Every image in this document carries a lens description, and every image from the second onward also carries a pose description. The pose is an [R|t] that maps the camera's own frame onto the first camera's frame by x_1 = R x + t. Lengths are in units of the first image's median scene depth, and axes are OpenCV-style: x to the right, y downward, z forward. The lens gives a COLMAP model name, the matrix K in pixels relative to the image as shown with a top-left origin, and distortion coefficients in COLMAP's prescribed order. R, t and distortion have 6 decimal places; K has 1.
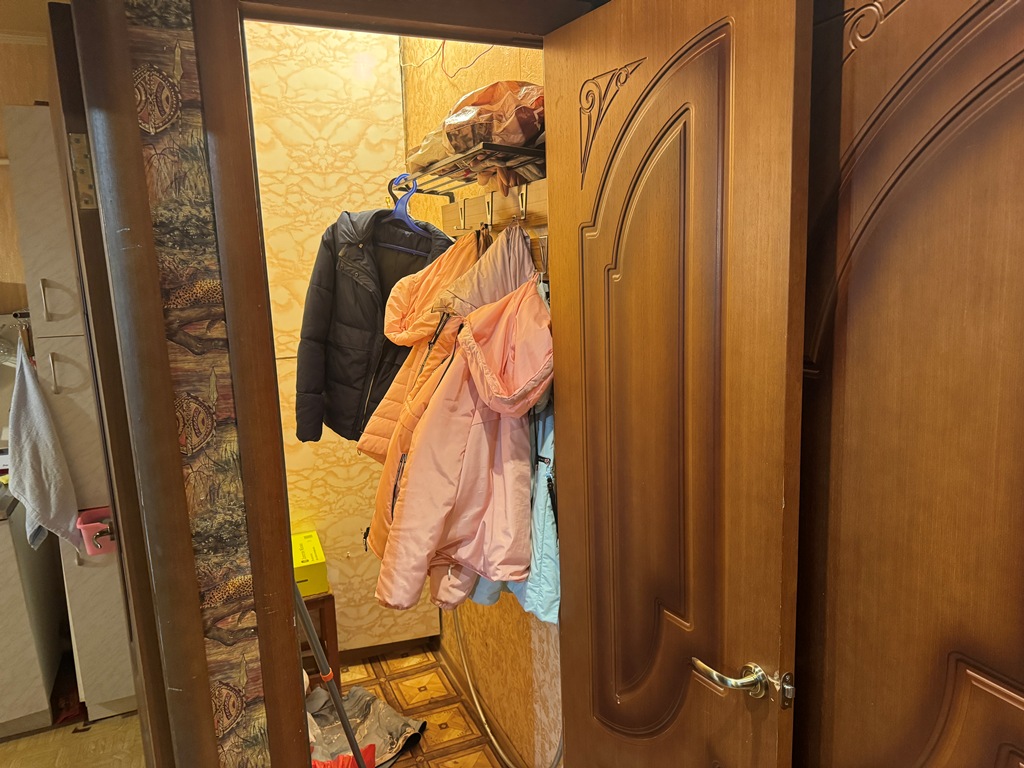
lens RADIAL K [[722.1, 0, 507.5], [0, 722.1, 388.9], [0, 0, 1]] dist [0.081087, -0.099504]
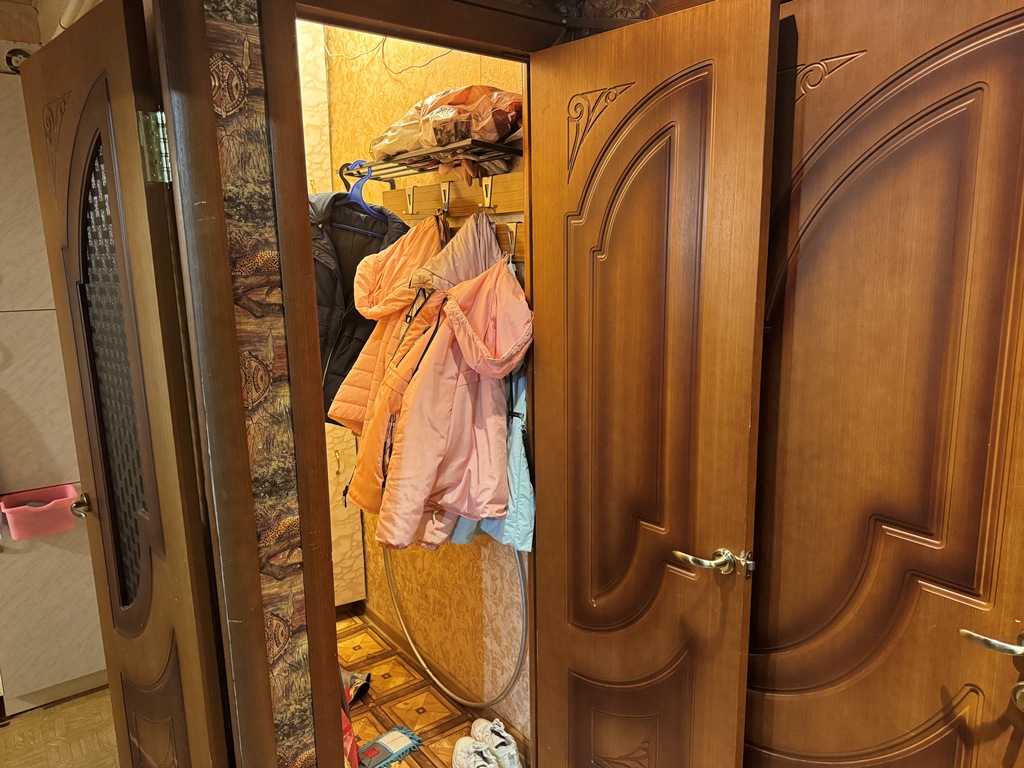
lens RADIAL K [[715.4, 0, 516.2], [0, 715.4, 388.9], [0, 0, 1]] dist [0.111747, -0.160582]
pose [[0.970870, -0.021733, 0.238617, -0.285564], [0.018718, 0.999714, 0.014893, 0.048860], [-0.238873, -0.009993, 0.970999, -0.157855]]
